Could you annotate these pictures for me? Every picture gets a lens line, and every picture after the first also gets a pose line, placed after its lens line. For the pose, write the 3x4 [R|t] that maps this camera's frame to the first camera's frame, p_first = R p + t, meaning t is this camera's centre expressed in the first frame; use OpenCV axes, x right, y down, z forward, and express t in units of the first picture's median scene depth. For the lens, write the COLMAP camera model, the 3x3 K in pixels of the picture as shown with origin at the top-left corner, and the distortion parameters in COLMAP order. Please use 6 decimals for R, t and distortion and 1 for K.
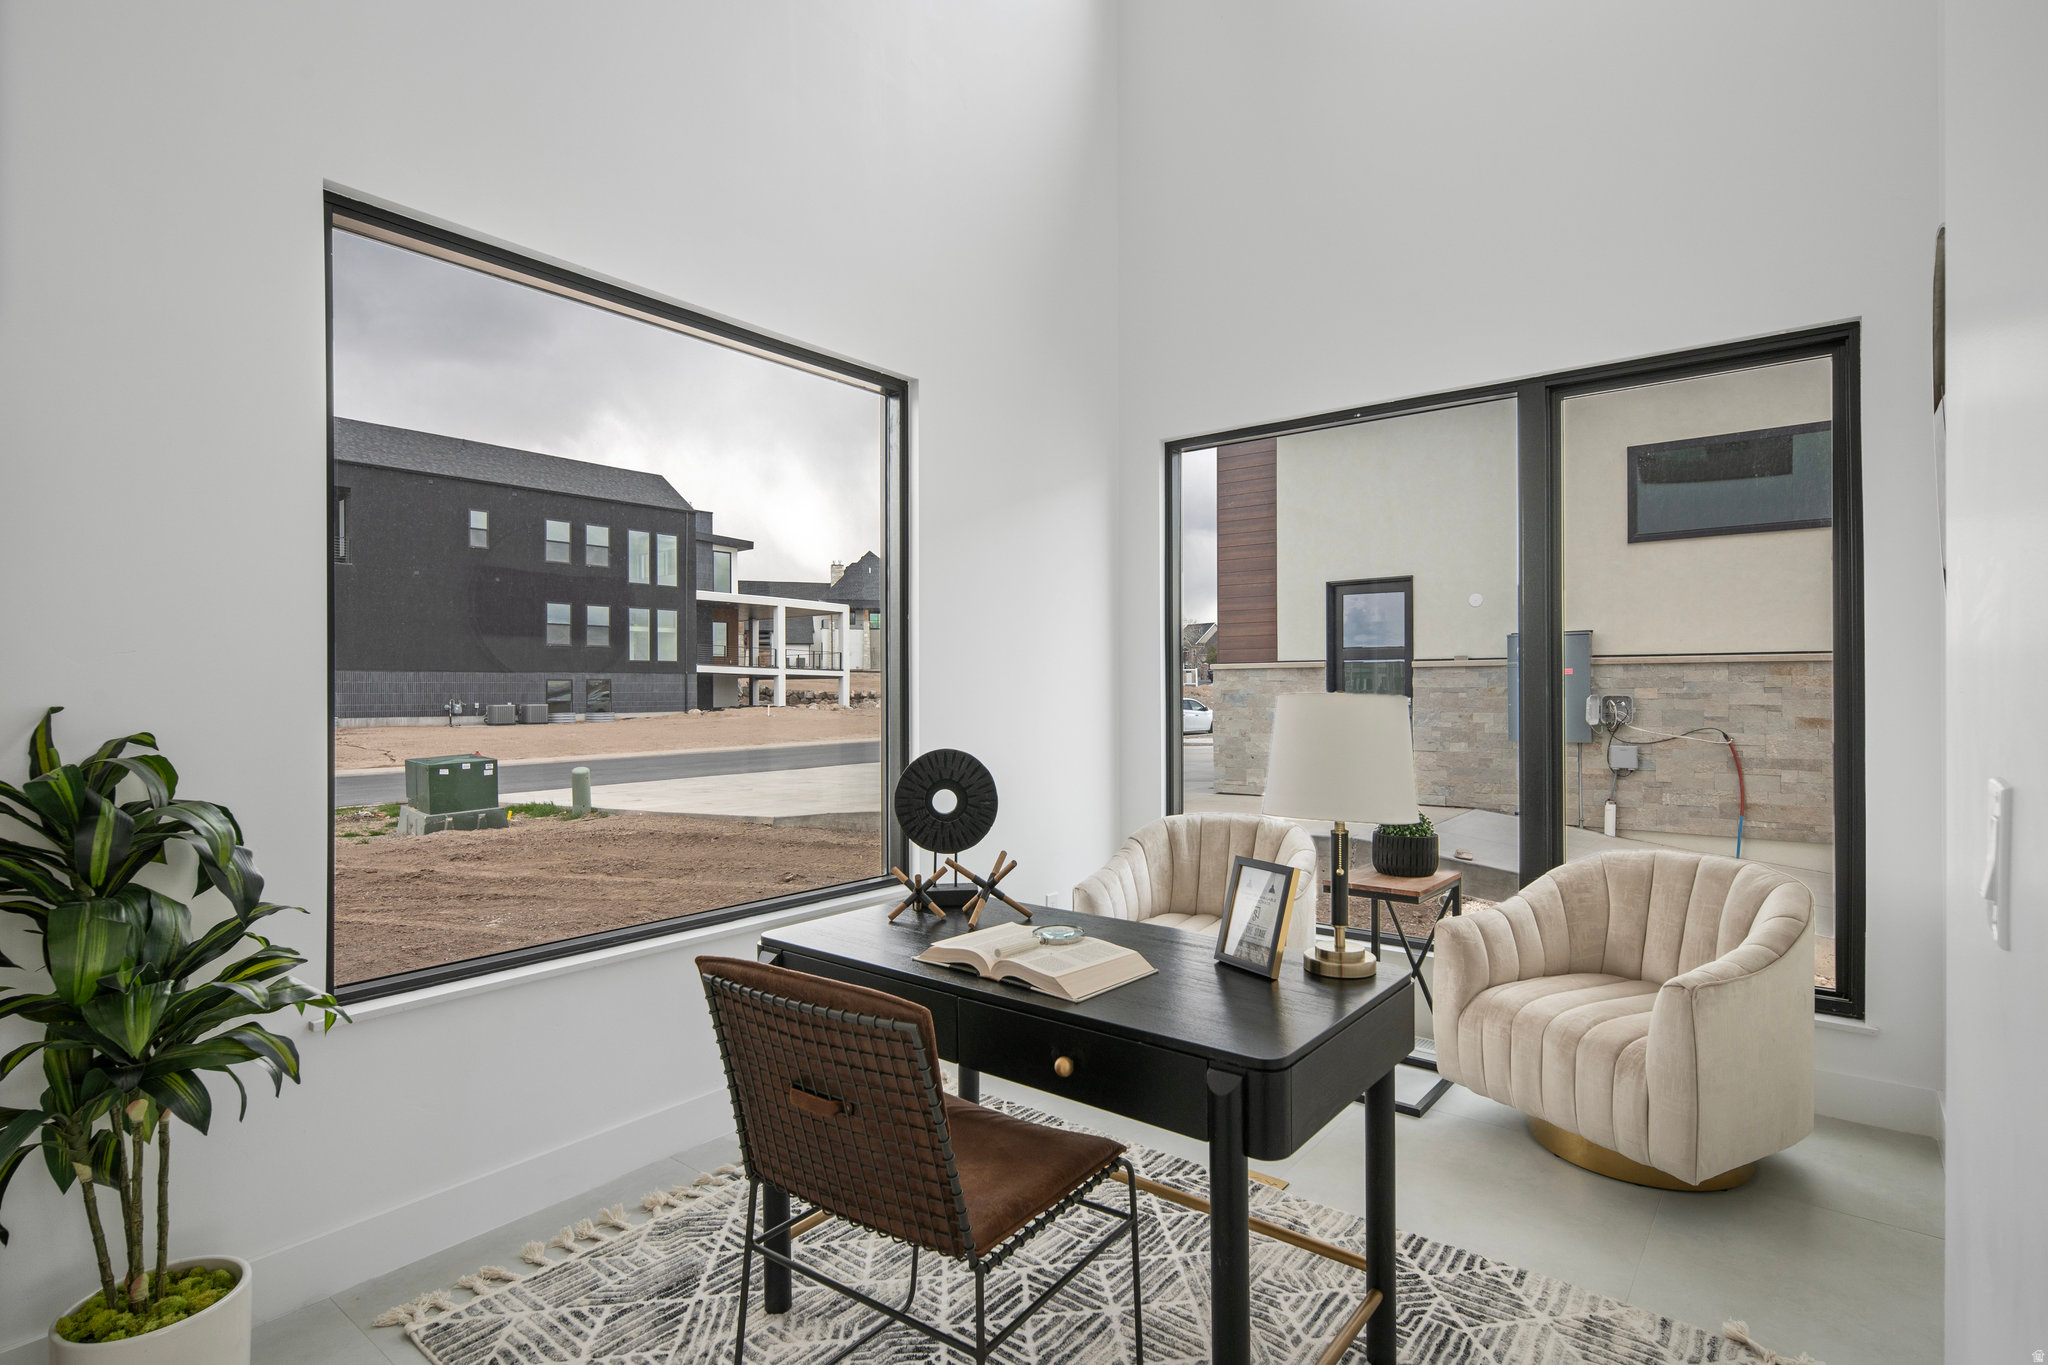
lens RADIAL K [[1005.8, 0, 1026.5], [0, 1005.8, 688.6], [0, 0, 1]] dist [0.004366, 0.000495]
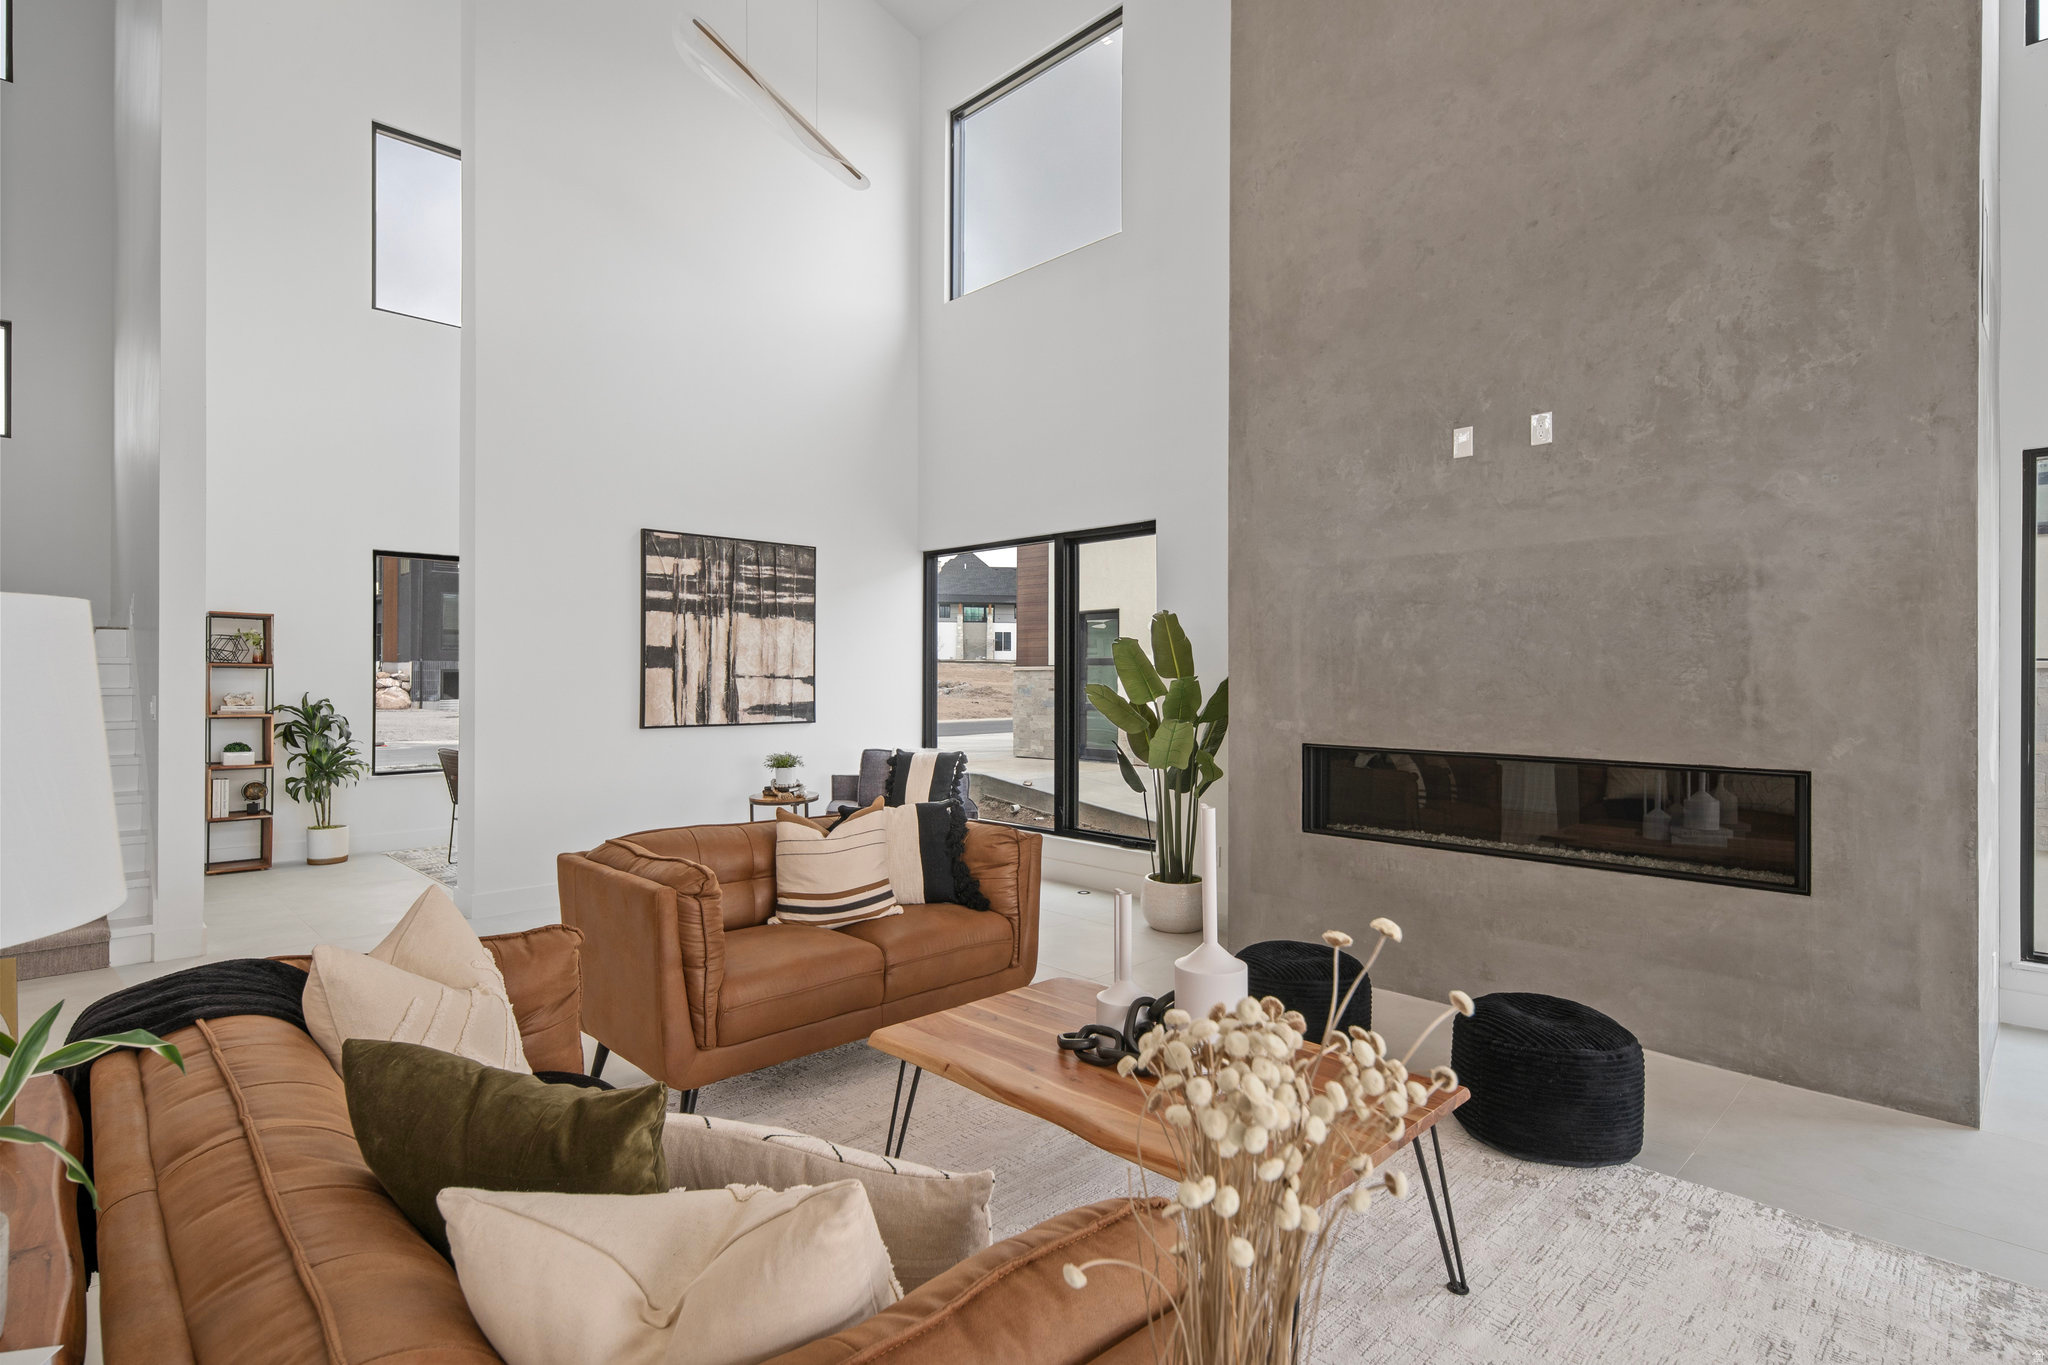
lens RADIAL K [[1005.8, 0, 1021.8], [0, 1005.8, 679.5], [0, 0, 1]] dist [0.004366, 0.000495]
pose [[0.991963, 0.008119, -0.126269, 2.526215], [-0.007775, 0.999965, 0.003217, -0.069099], [0.126291, -0.002210, 0.991991, -2.795973]]
